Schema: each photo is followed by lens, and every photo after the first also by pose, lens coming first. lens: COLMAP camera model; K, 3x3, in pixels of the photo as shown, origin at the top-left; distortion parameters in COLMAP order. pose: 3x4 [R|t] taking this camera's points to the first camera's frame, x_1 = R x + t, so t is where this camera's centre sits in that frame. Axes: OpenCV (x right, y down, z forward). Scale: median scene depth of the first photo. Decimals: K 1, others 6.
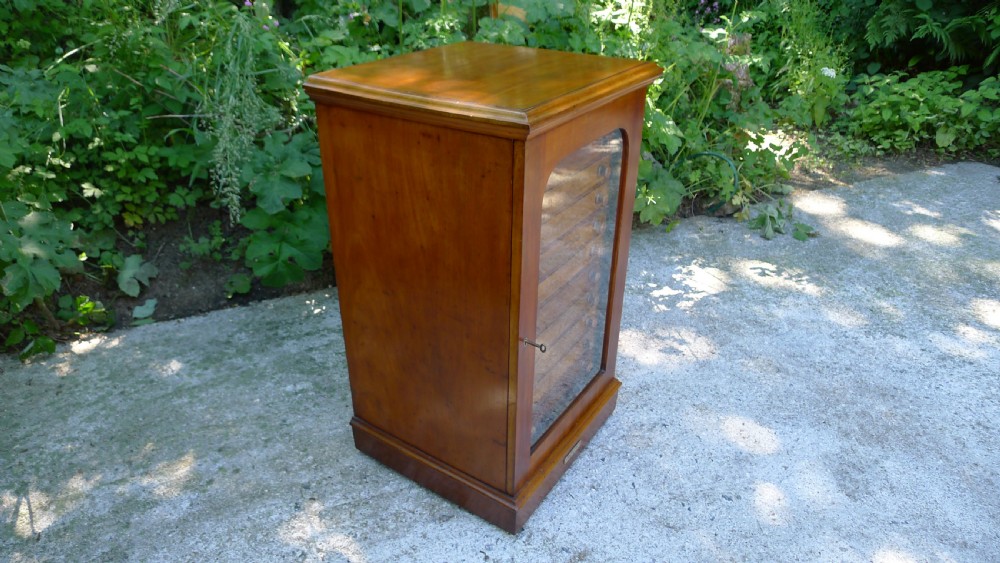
lens RADIAL K [[653.8, 0, 494.5], [0, 653.8, 279.5], [0, 0, 1]] dist [-0.059955, 0.019344]
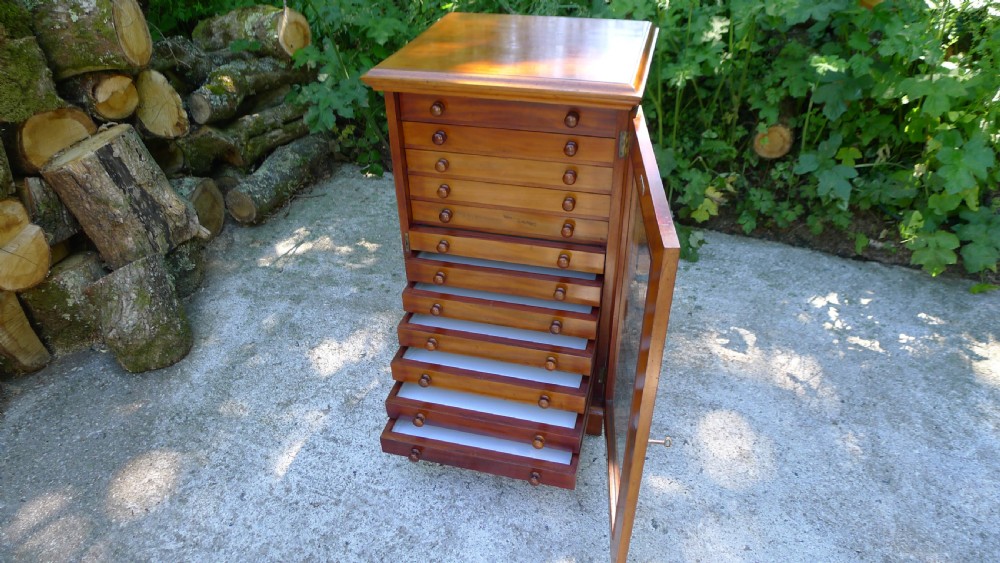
lens RADIAL K [[651.8, 0, 499.7], [0, 651.8, 280.4], [0, 0, 1]] dist [-0.060091, 0.018585]
pose [[0.673308, 0.410041, -0.615242, 0.458580], [-0.335387, 0.910972, 0.240096, -0.105916], [0.658917, 0.044686, 0.750887, 0.070337]]
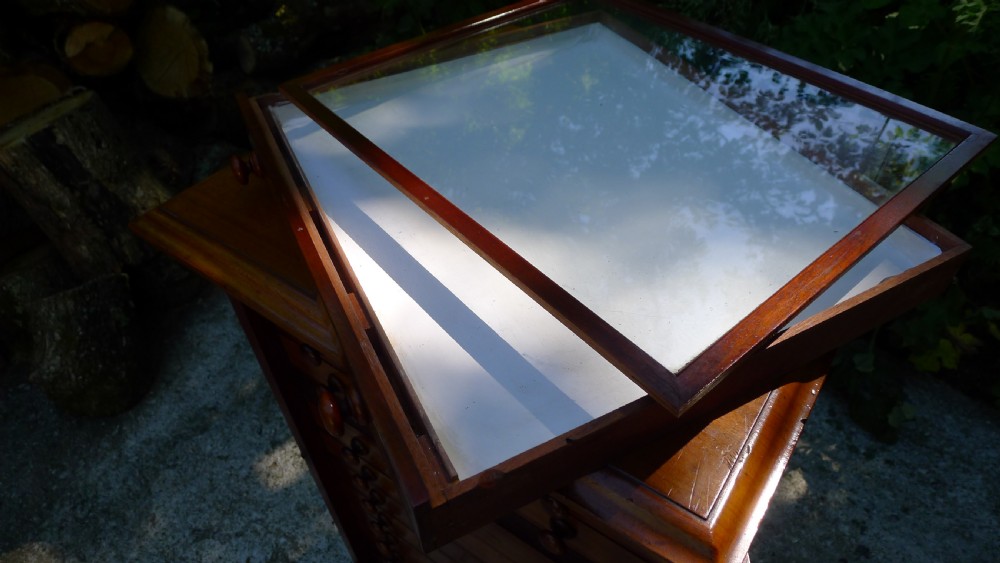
lens RADIAL K [[651.8, 0, 499.7], [0, 651.8, 280.4], [0, 0, 1]] dist [-0.060091, 0.018585]
pose [[0.367063, 0.633862, -0.680796, 0.185673], [-0.412213, 0.766940, 0.491815, -0.265860], [0.833873, 0.100106, 0.542802, 0.406902]]
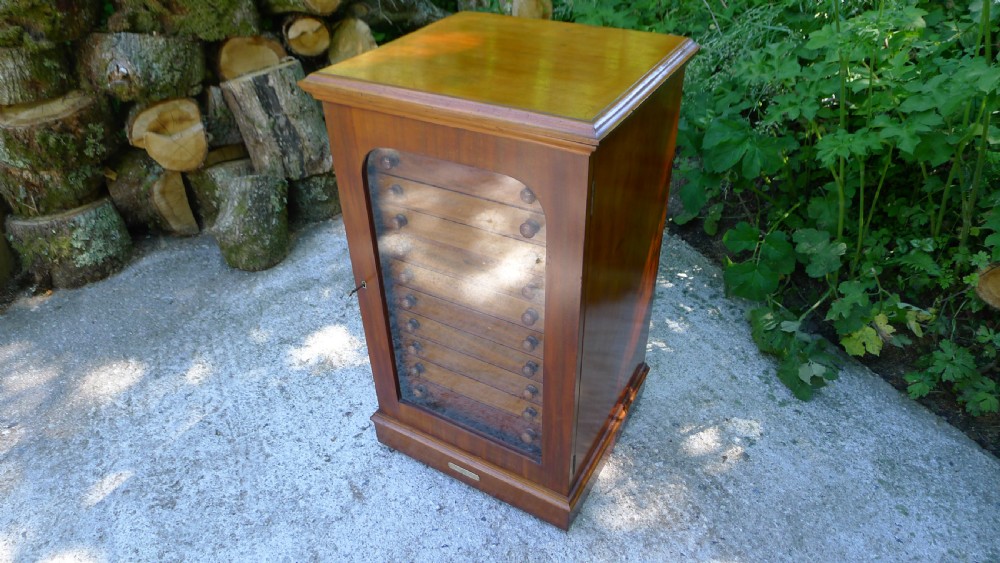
lens RADIAL K [[651.7, 0, 494.7], [0, 651.7, 278.3], [0, 0, 1]] dist [-0.045360, 0.001703]
pose [[0.063758, 0.569759, -0.819335, 0.531980], [-0.457583, 0.746306, 0.483369, -0.302775], [0.886878, 0.344095, 0.308295, 0.475305]]
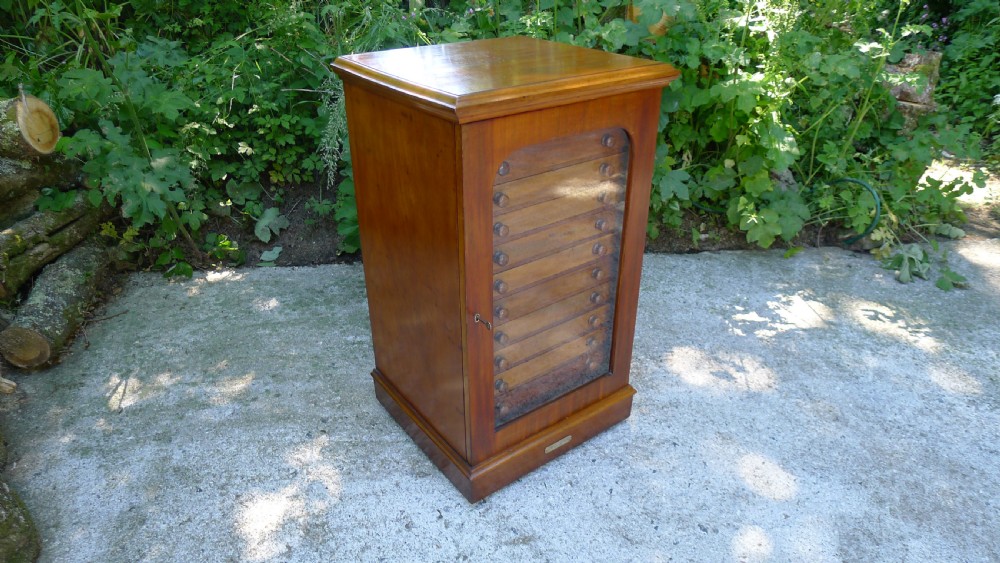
lens RADIAL K [[653.3, 0, 501.0], [0, 653.3, 289.0], [0, 0, 1]] dist [-0.055902, 0.014675]
pose [[0.941629, 0.158861, -0.296812, 0.216986], [-0.156230, 0.987178, 0.032727, 0.004664], [0.298205, 0.015554, 0.954375, 0.000482]]
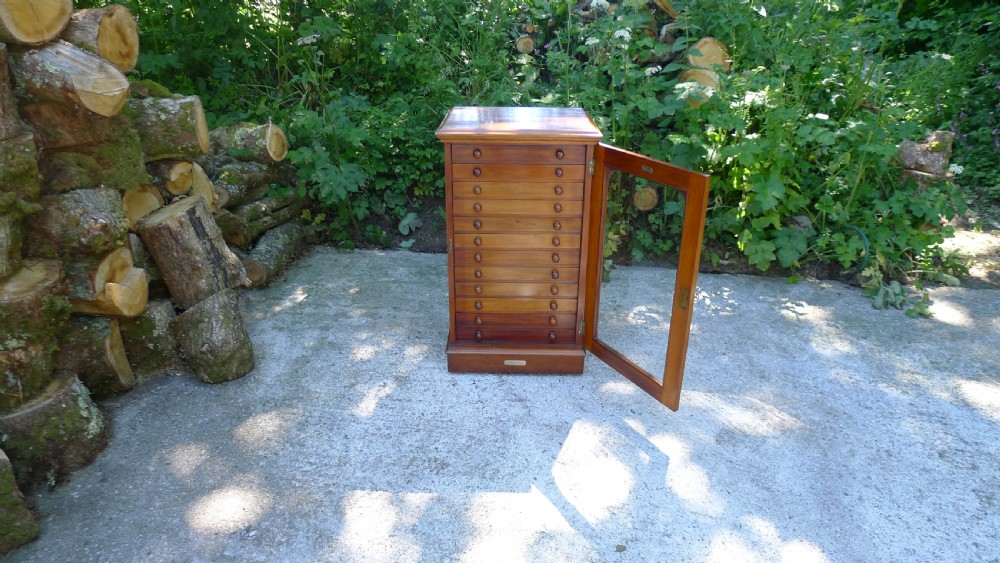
lens RADIAL K [[653.3, 0, 501.0], [0, 653.3, 289.0], [0, 0, 1]] dist [-0.055902, 0.014675]
pose [[0.830832, 0.227576, -0.507866, 0.568350], [-0.268592, 0.963223, -0.007774, 0.111968], [0.487419, 0.142868, 0.861401, -0.338635]]
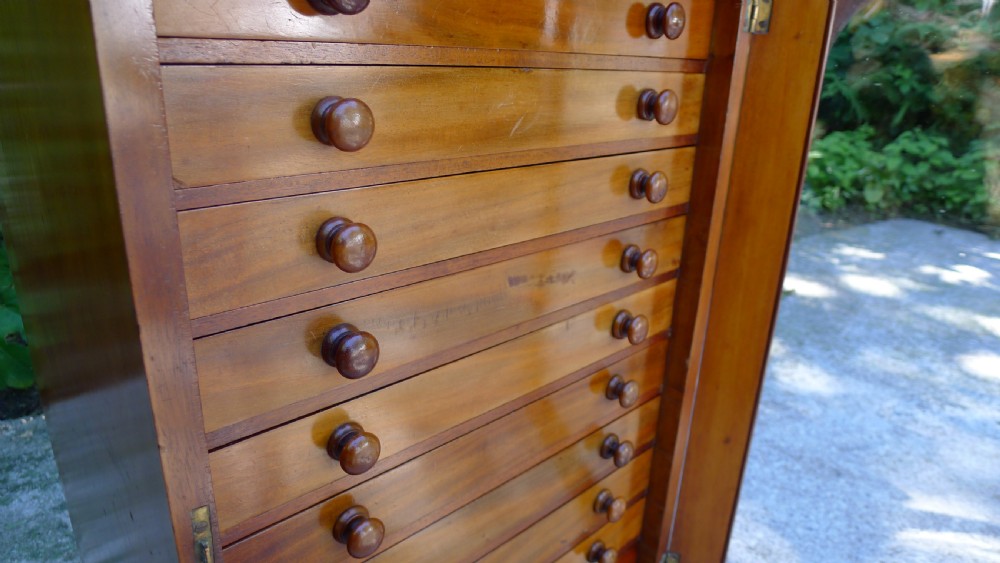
lens RADIAL K [[643.4, 0, 503.6], [0, 643.4, 283.4], [0, 0, 1]] dist [-0.057104, 0.000226]
pose [[0.980264, -0.030596, 0.195311, -0.015443], [0.060888, 0.986652, -0.151034, 0.022766], [-0.188083, 0.159945, 0.969042, 0.376083]]
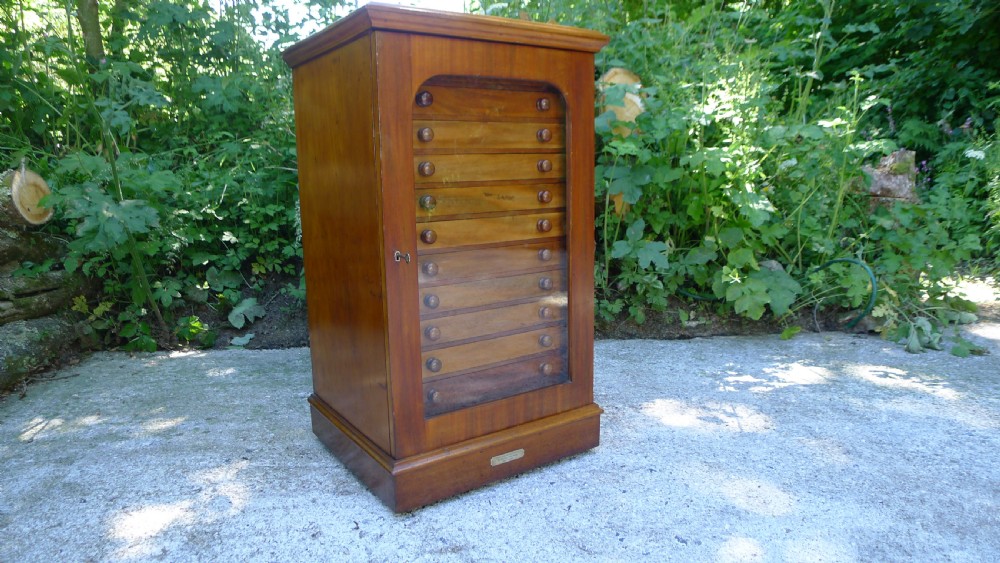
lens RADIAL K [[654.7, 0, 498.7], [0, 654.7, 275.7], [0, 0, 1]] dist [-0.060153, 0.020826]
pose [[0.928101, 0.038786, -0.370302, 0.303751], [-0.158027, 0.941569, -0.297447, 0.215814], [0.337129, 0.334579, 0.880001, 0.115529]]
